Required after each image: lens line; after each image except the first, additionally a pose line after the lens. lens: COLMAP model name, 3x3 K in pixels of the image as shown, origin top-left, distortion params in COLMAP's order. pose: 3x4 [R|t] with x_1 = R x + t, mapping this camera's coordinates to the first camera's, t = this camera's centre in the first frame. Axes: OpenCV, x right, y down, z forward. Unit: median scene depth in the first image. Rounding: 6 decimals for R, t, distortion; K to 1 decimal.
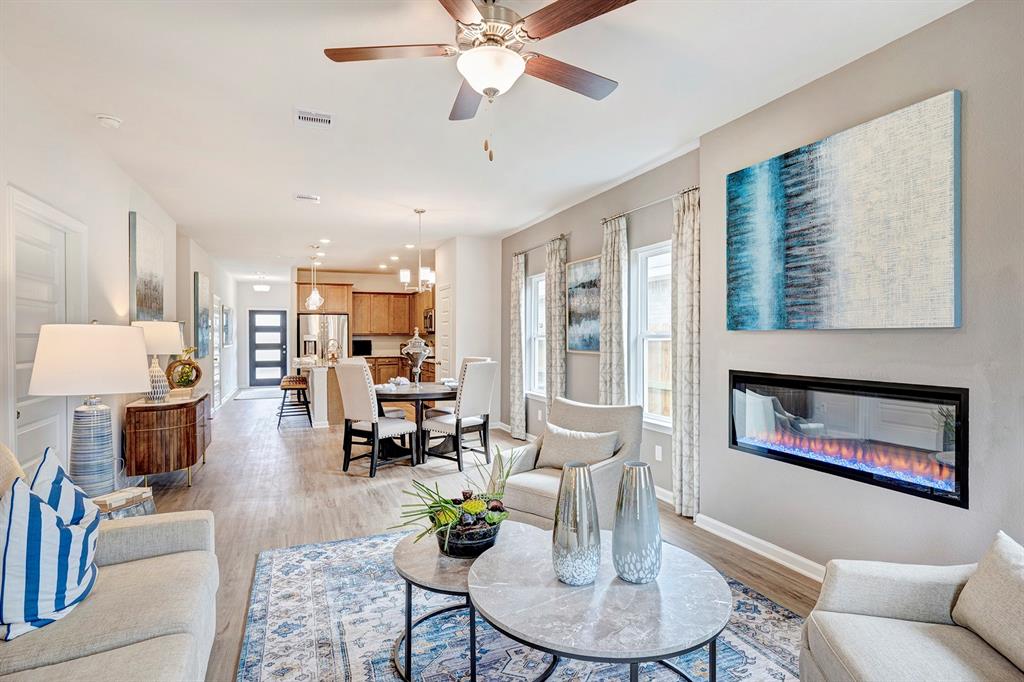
lens RADIAL K [[524.8, 0, 508.9], [0, 524.8, 342.0], [0, 0, 1]] dist [-0.006547, 0.001183]
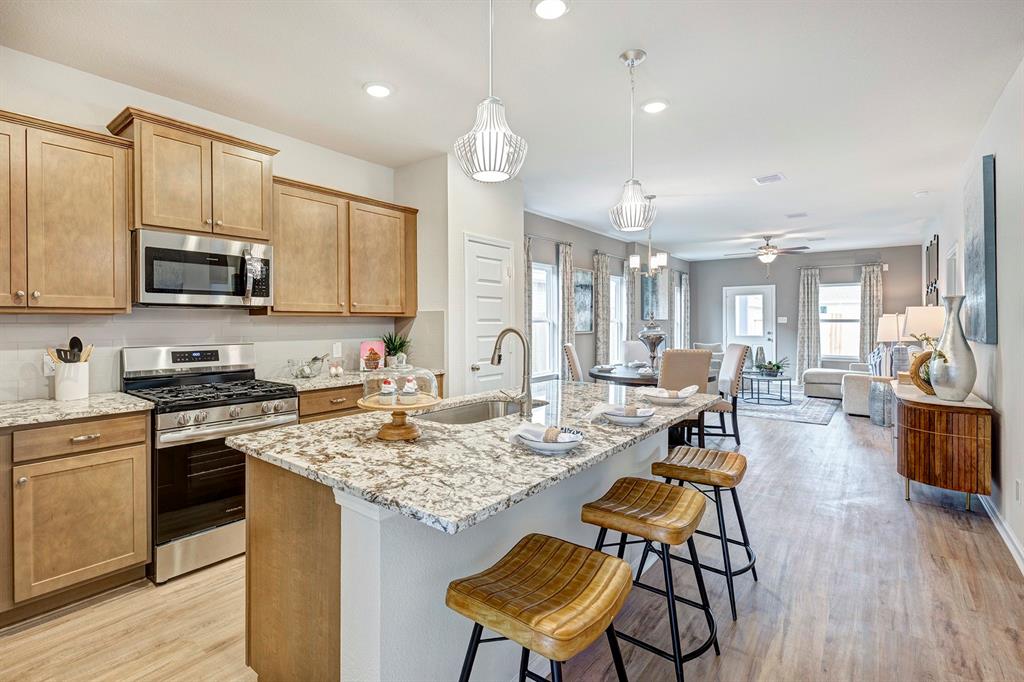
lens RADIAL K [[466.3, 0, 515.0], [0, 466.3, 323.1], [0, 0, 1]] dist [0.002110, 0.000315]
pose [[-0.498666, 0.000173, 0.866794, -1.591138], [0.012613, 0.999896, 0.007056, -0.032010], [-0.866702, 0.014452, -0.498616, 3.250654]]
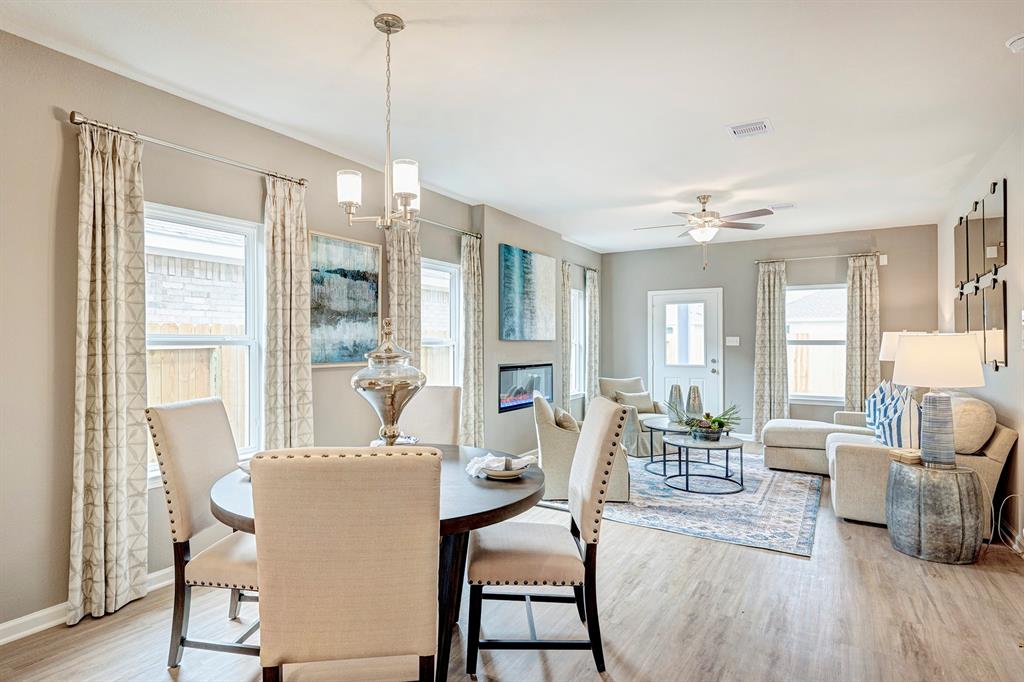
lens RADIAL K [[524.8, 0, 501.0], [0, 524.8, 342.9], [0, 0, 1]] dist [-0.006547, 0.001183]
pose [[-0.575342, 0.003265, 0.817906, -1.040049], [0.011295, 0.999928, 0.003953, -0.021519], [-0.817835, 0.011512, -0.575338, 2.235372]]
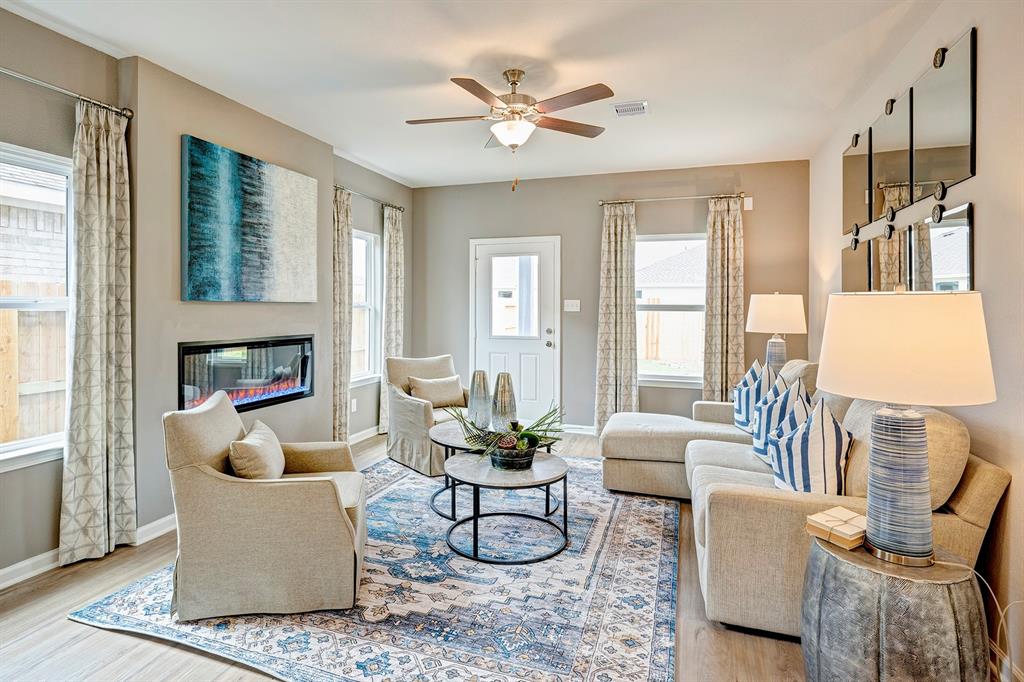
lens RADIAL K [[524.8, 0, 492.6], [0, 524.8, 311.9], [0, 0, 1]] dist [-0.006547, 0.001183]
pose [[-0.743265, -0.006537, 0.668965, -0.710956], [0.004917, 0.999872, 0.015233, -0.015071], [-0.668979, 0.014612, -0.743137, 1.536682]]
